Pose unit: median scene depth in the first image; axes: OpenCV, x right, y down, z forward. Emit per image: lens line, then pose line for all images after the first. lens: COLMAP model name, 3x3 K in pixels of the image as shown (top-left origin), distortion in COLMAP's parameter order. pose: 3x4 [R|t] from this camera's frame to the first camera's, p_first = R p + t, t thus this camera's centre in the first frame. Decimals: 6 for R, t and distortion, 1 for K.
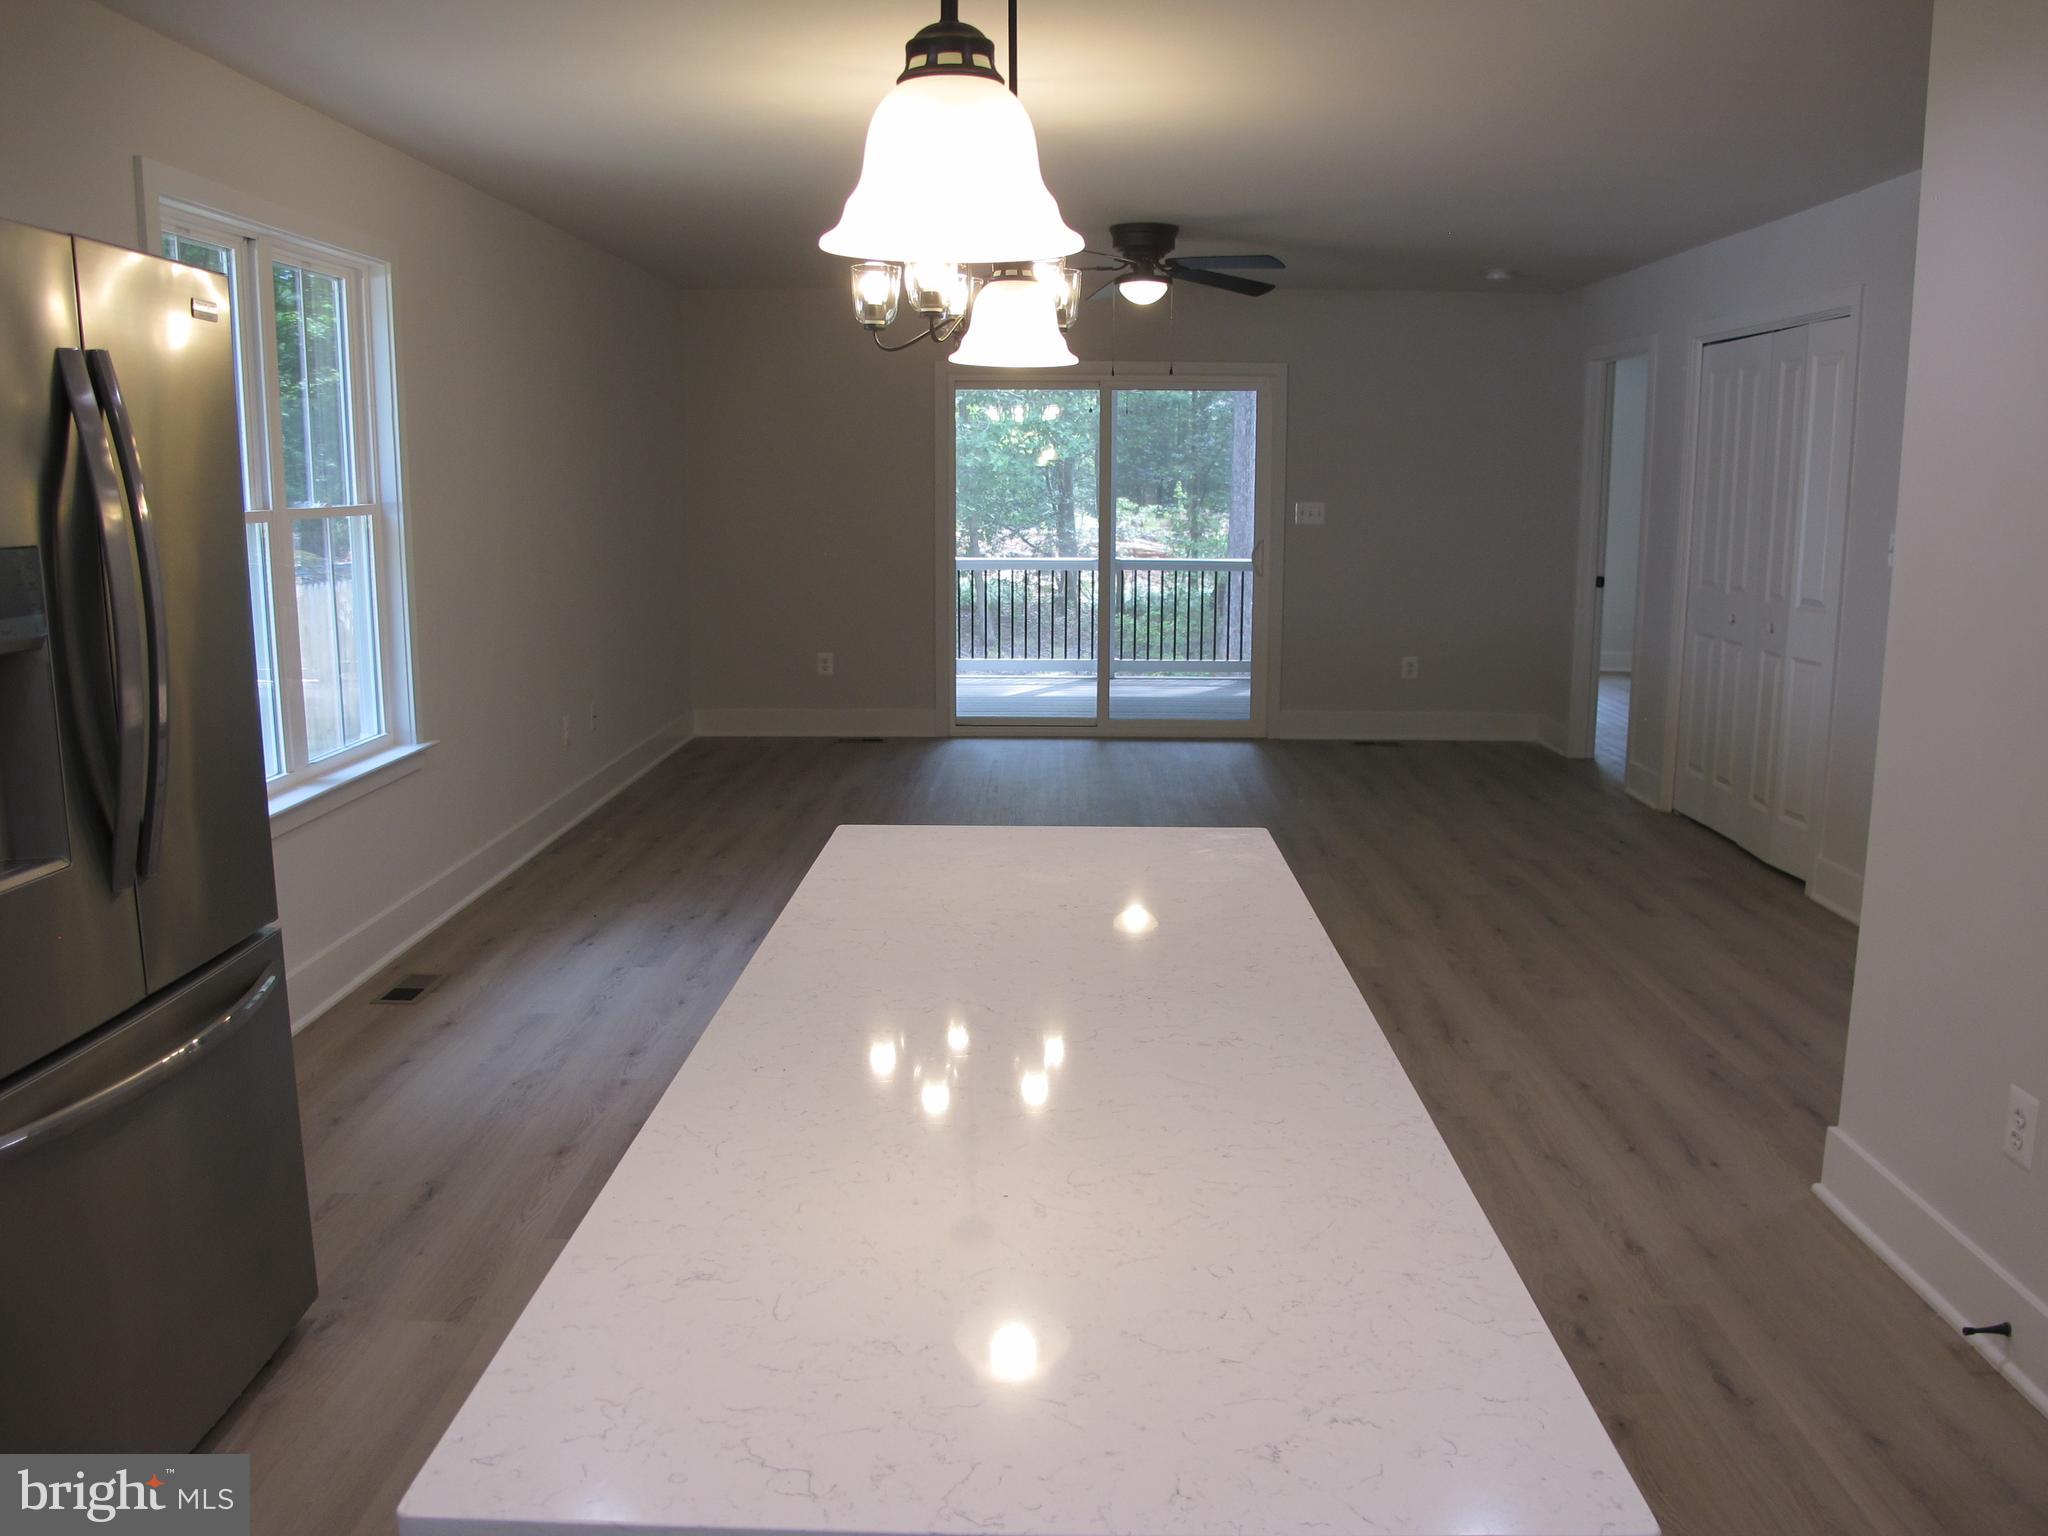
lens RADIAL K [[1718.4, 0, 1030.3], [0, 1718.4, 787.7], [0, 0, 1]] dist [-0.136296, 0.093142]
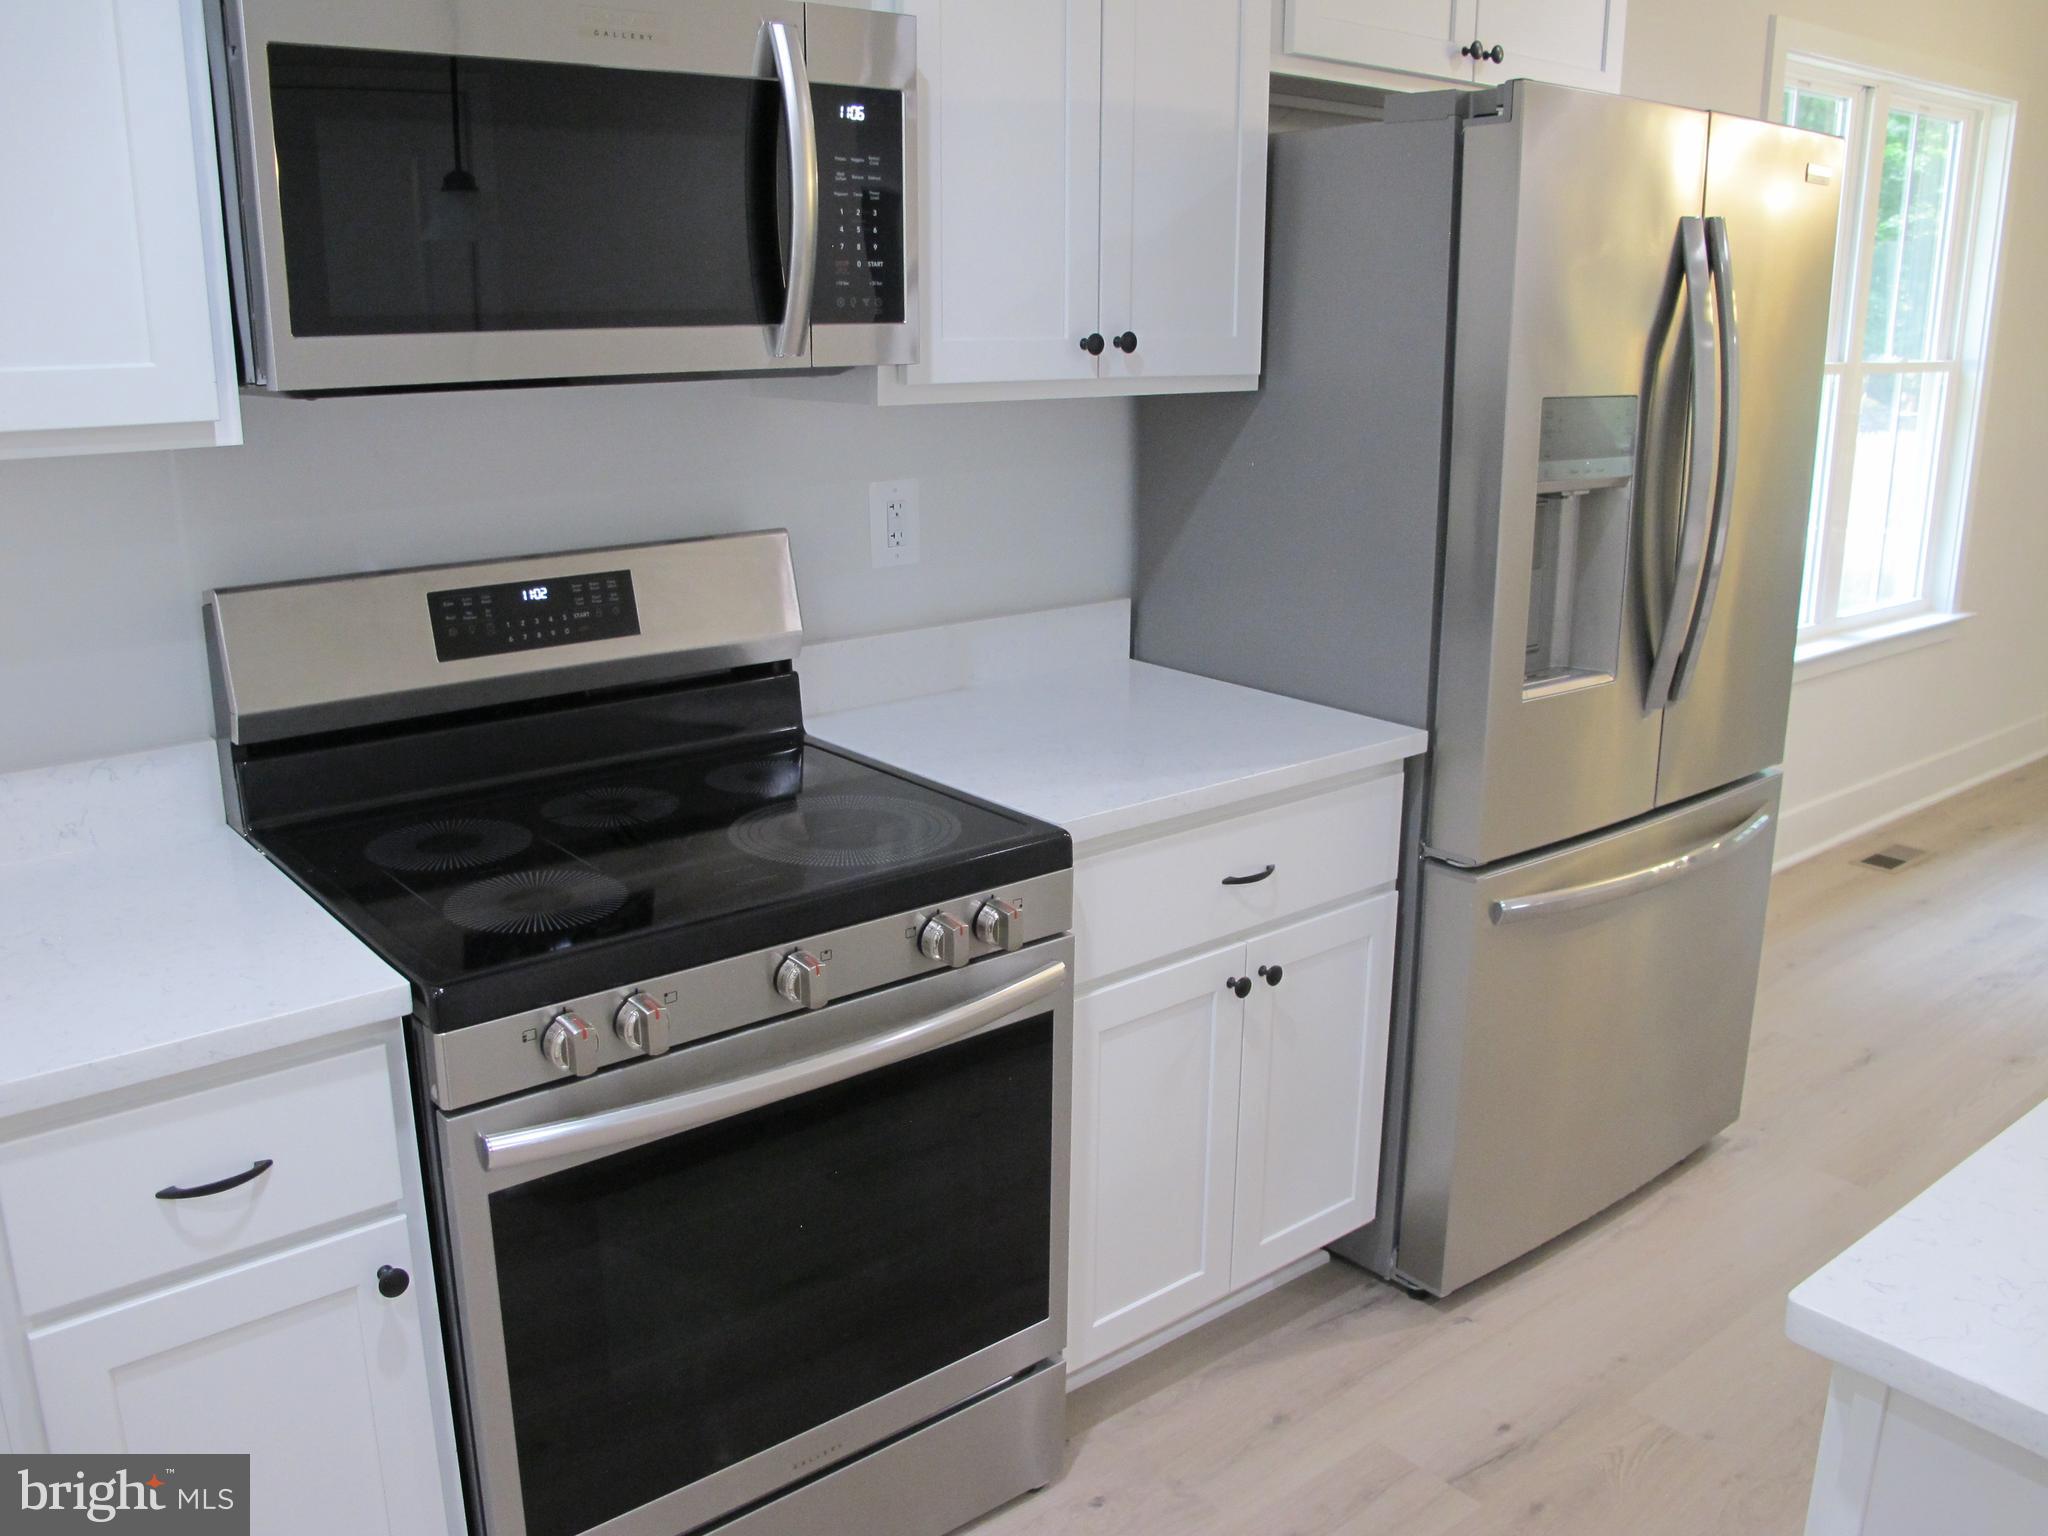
lens RADIAL K [[1718.4, 0, 1026.0], [0, 1718.4, 774.5], [0, 0, 1]] dist [-0.136296, 0.093142]
pose [[0.649678, 0.204271, -0.732251, 0.011099], [-0.140391, 0.978894, 0.148515, -0.003413], [0.747134, 0.006314, 0.664644, -0.041679]]
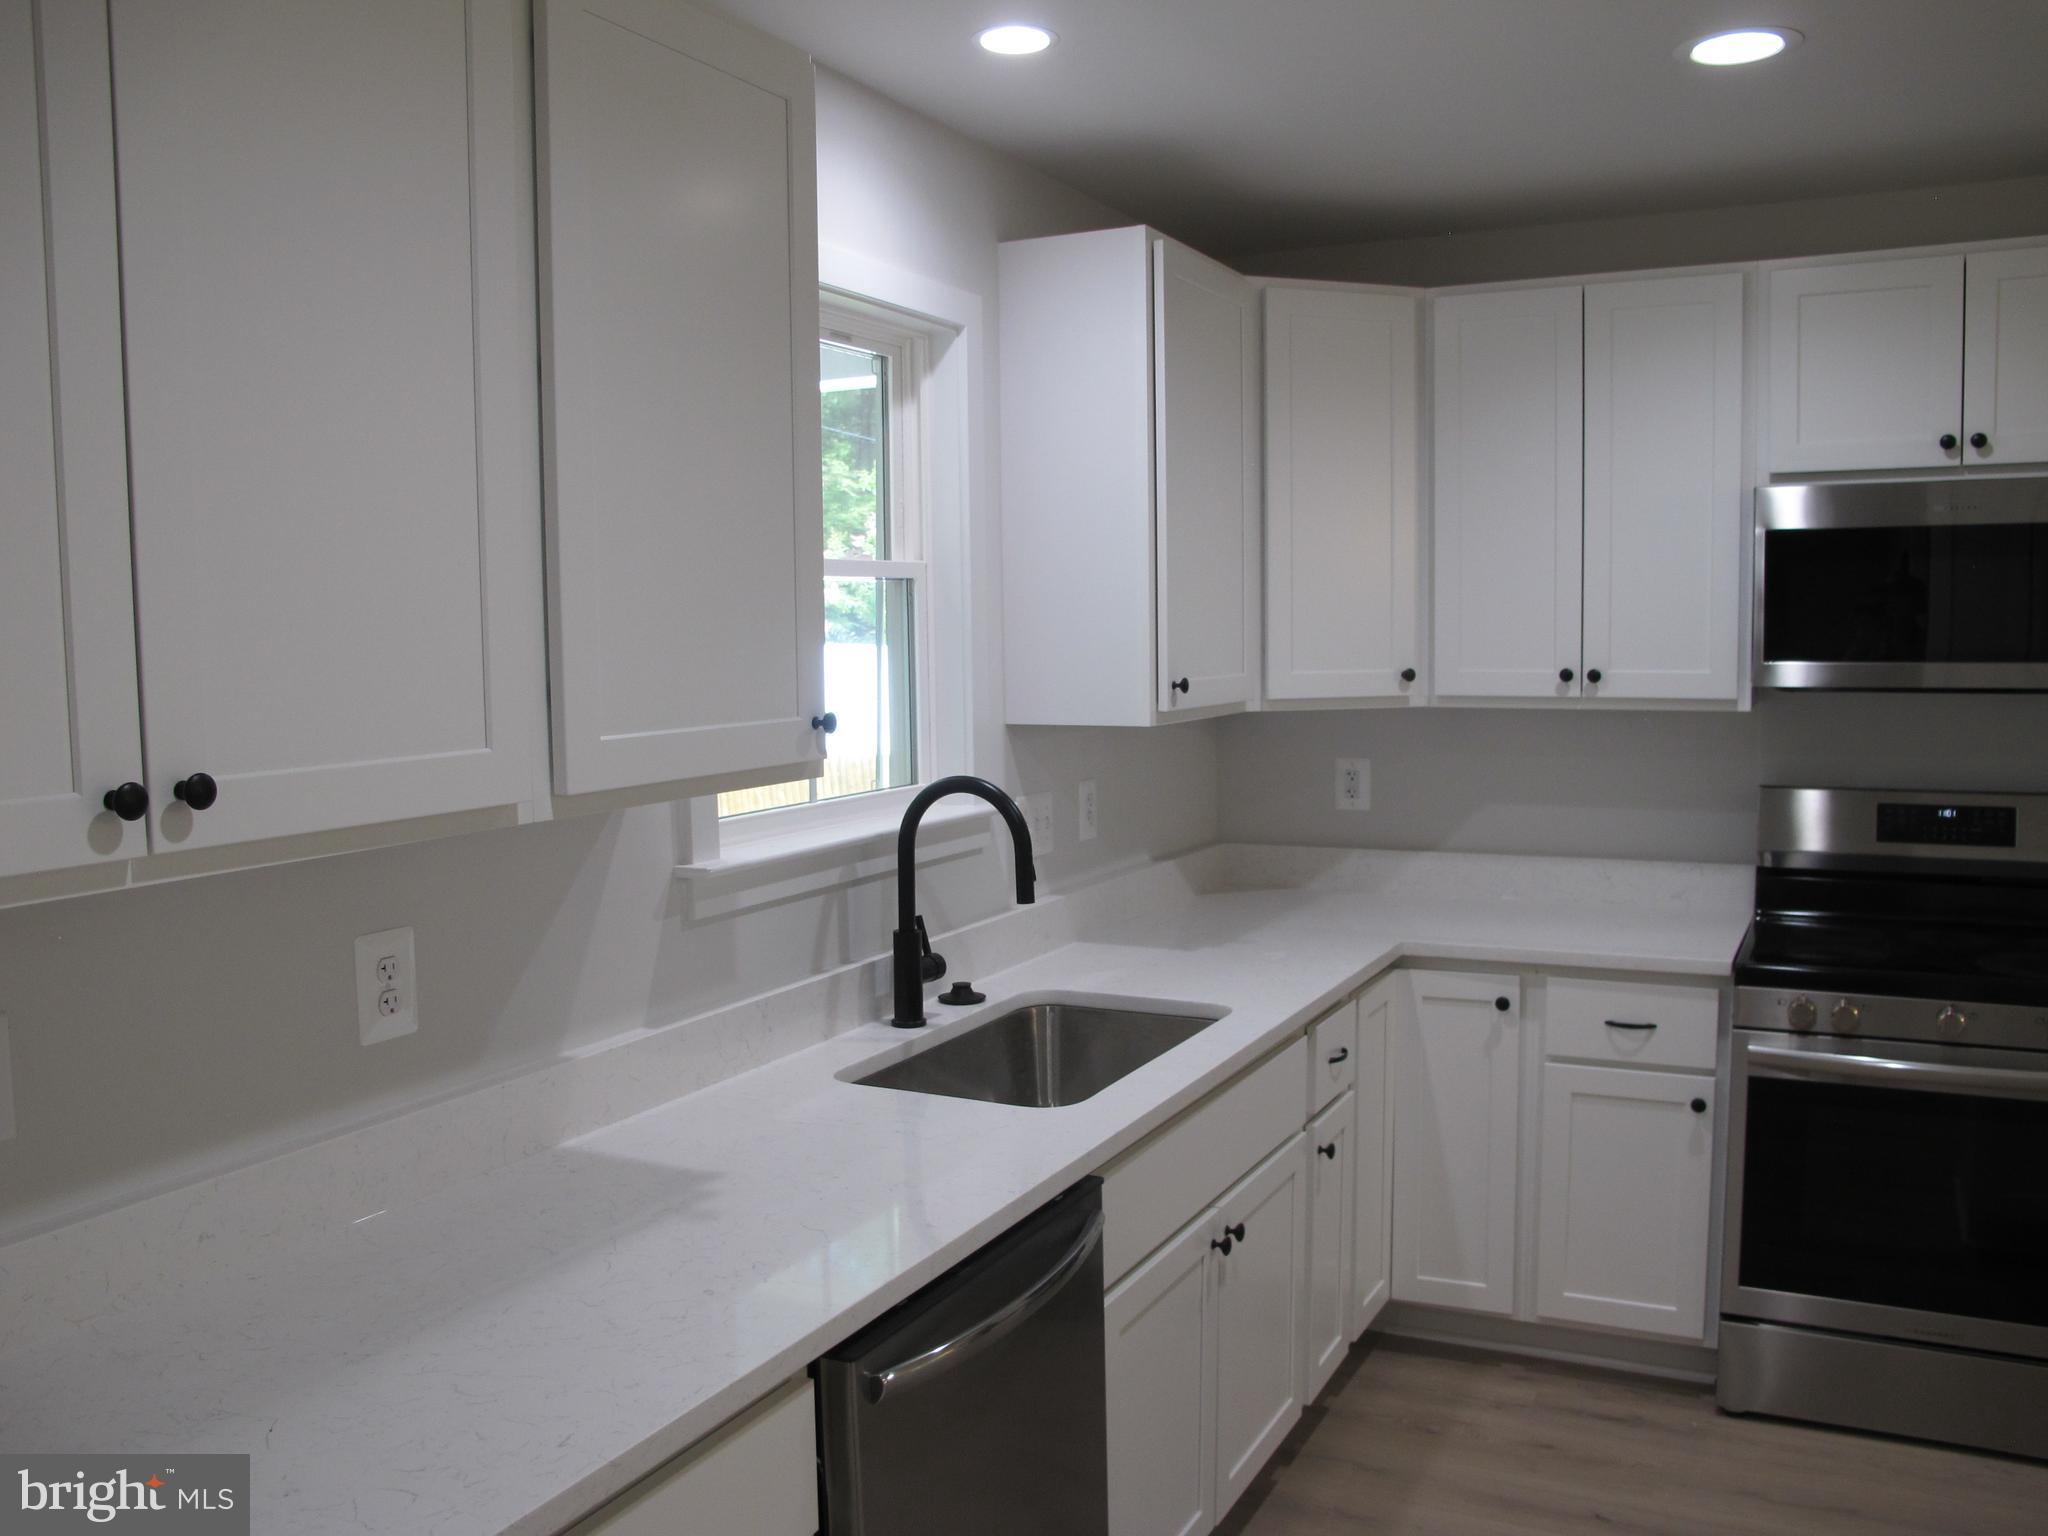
lens RADIAL K [[1718.4, 0, 1042.1], [0, 1718.4, 781.8], [0, 0, 1]] dist [-0.136296, 0.093142]
pose [[-0.435247, 0.086920, -0.896105, 0.577766], [-0.150891, 0.974207, 0.167785, -0.056586], [0.887576, 0.208242, -0.410906, 0.151426]]
